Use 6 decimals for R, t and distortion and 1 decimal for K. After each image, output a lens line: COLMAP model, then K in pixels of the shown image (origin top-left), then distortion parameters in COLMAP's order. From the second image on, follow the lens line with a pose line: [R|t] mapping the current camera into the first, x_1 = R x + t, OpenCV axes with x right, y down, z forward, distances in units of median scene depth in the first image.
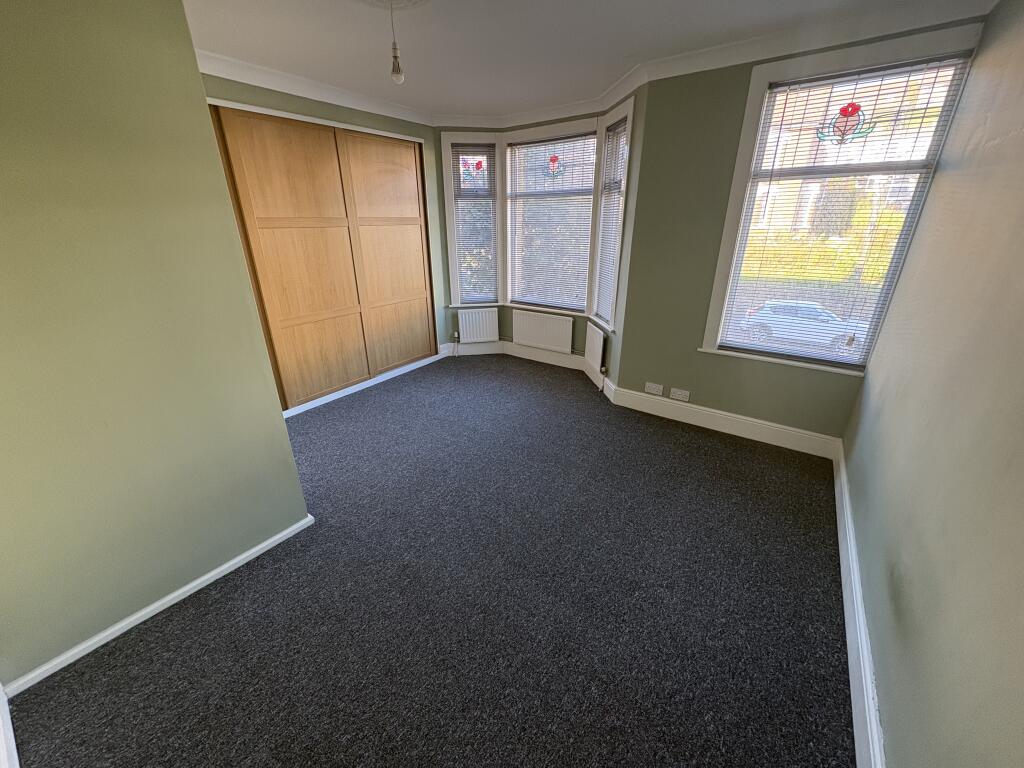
lens RADIAL K [[410.4, 0, 510.3], [0, 410.4, 385.9], [0, 0, 1]] dist [-0.000754, -0.000590]
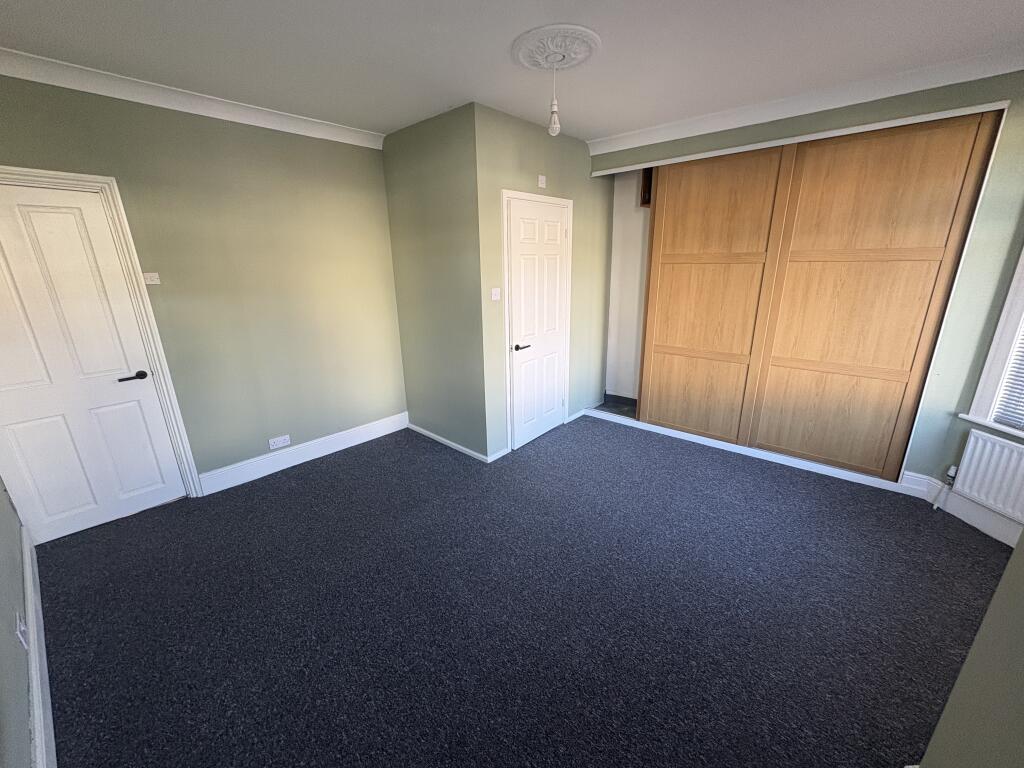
lens RADIAL K [[410.4, 0, 512.8], [0, 410.4, 383.9], [0, 0, 1]] dist [-0.000754, -0.000590]
pose [[-0.104866, 0.293970, -0.950045, 0.450132], [-0.356986, 0.880514, 0.311859, -0.220860], [0.928205, 0.371856, 0.012607, 0.538630]]
